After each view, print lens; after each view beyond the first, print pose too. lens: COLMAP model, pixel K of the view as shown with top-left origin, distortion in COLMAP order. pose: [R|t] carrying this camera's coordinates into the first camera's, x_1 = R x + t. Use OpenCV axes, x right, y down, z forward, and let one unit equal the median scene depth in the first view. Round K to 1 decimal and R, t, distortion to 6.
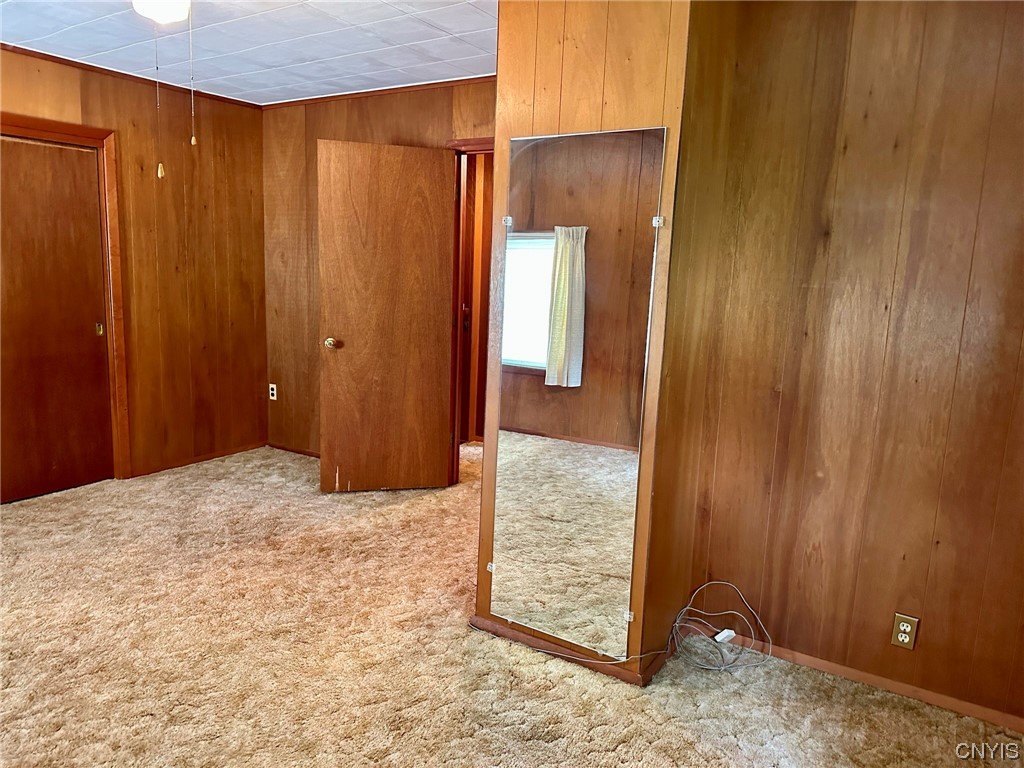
lens RADIAL K [[725.7, 0, 508.9], [0, 725.7, 382.8], [0, 0, 1]] dist [0.036045, -0.050332]
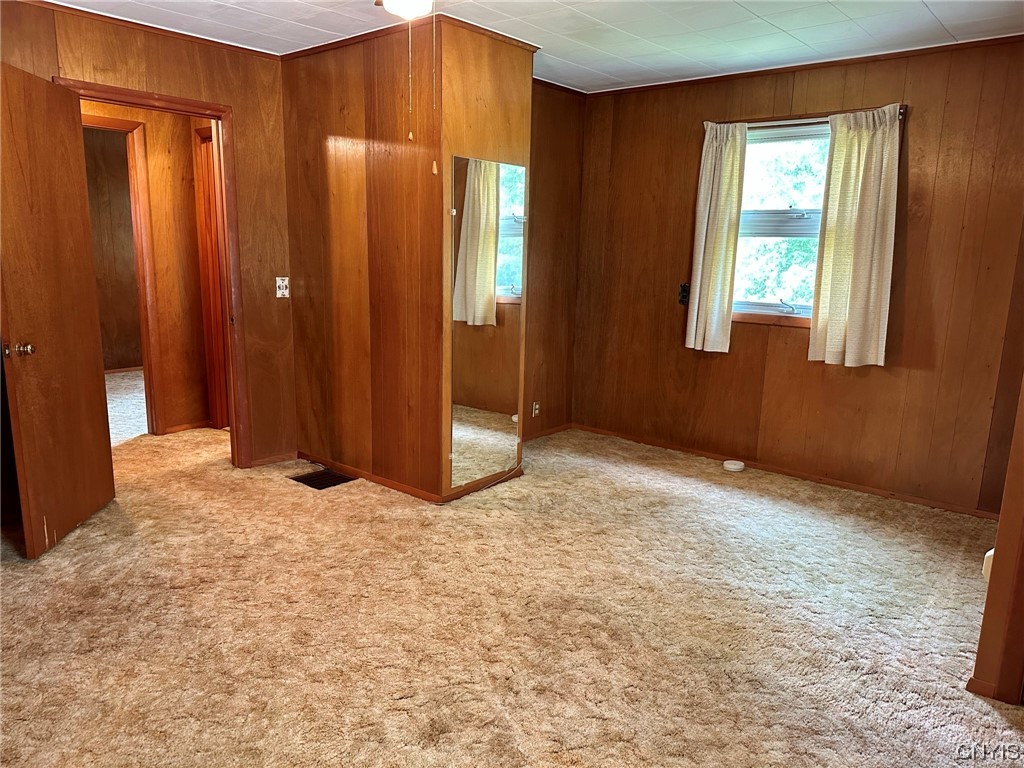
lens RADIAL K [[725.7, 0, 518.1], [0, 725.7, 387.7], [0, 0, 1]] dist [0.036045, -0.050332]
pose [[0.098652, -0.207809, 0.973182, -1.053240], [0.141208, 0.970980, 0.193025, -0.099330], [-0.985052, 0.118379, 0.125134, 0.522752]]
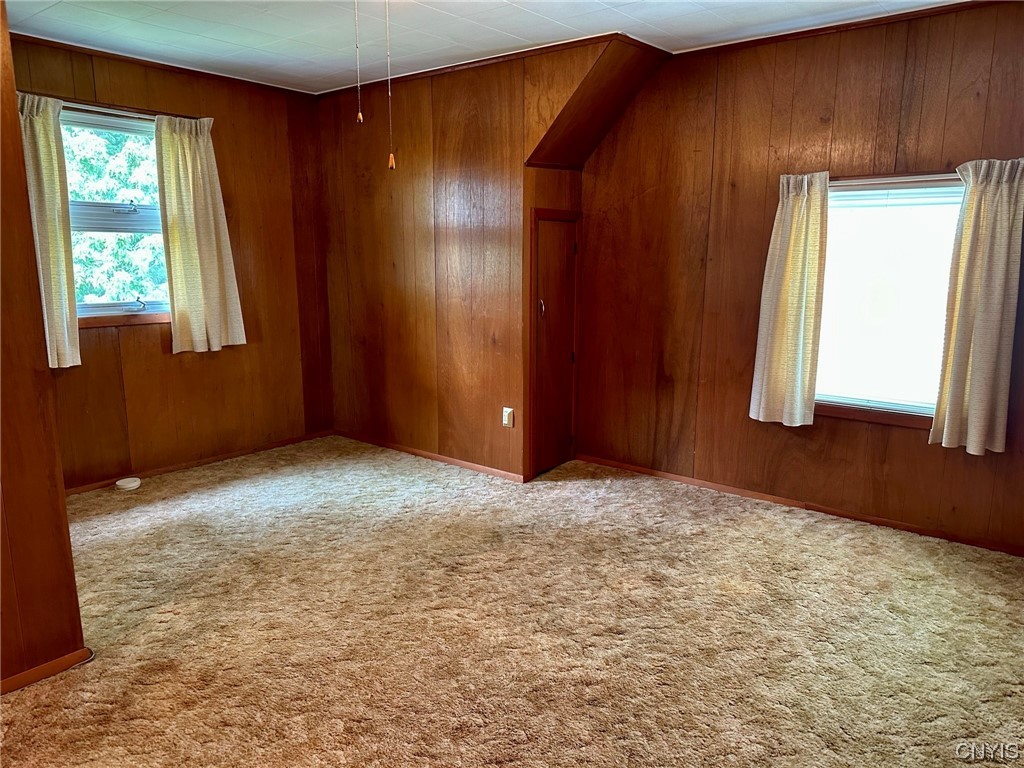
lens RADIAL K [[725.7, 0, 520.3], [0, 725.7, 386.6], [0, 0, 1]] dist [0.036045, -0.050332]
pose [[-0.998832, -0.034541, 0.033792, -0.456808], [-0.021239, 0.941960, 0.335052, -0.214607], [-0.043404, 0.333943, -0.941594, 1.339615]]
